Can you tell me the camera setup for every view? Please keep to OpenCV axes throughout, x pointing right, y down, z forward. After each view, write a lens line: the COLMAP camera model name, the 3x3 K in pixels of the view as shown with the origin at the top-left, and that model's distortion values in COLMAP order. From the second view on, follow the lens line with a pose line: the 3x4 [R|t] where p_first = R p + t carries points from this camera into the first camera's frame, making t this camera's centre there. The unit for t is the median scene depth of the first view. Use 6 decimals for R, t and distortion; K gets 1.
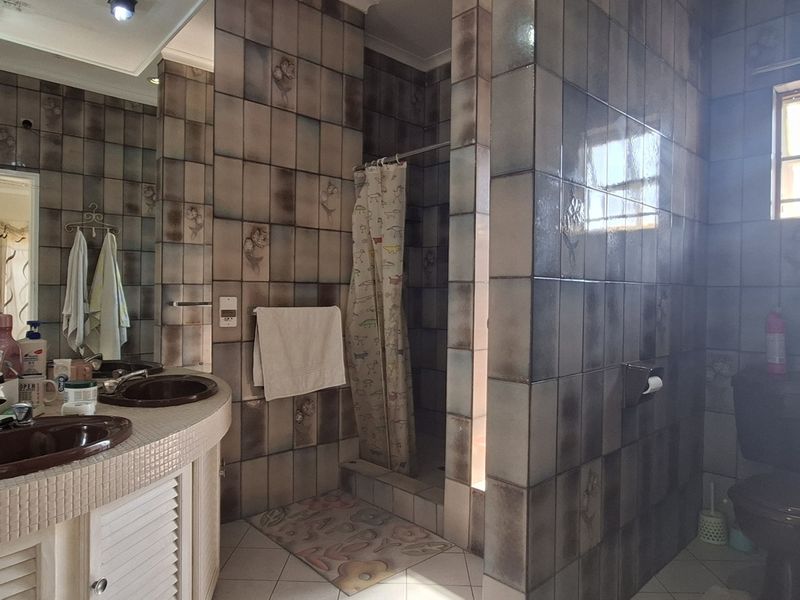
lens RADIAL K [[524.7, 0, 399.5], [0, 524.7, 301.8], [0, 0, 1]] dist [0.003154, -0.001210]
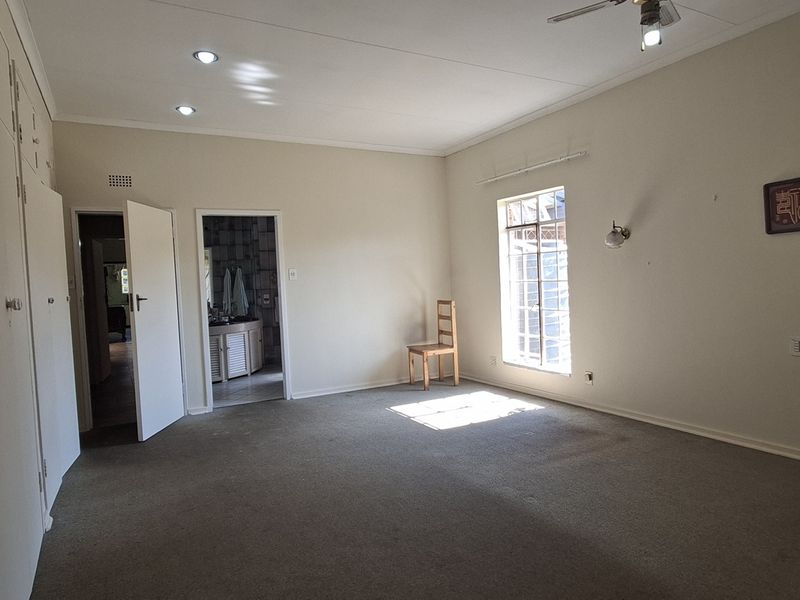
lens RADIAL K [[524.7, 0, 400.2], [0, 524.7, 299.3], [0, 0, 1]] dist [0.003154, -0.001210]
pose [[0.966983, -0.042135, -0.251335, 0.758166], [0.047903, 0.998709, 0.016873, 0.003642], [0.250299, -0.028356, 0.967753, -1.137047]]
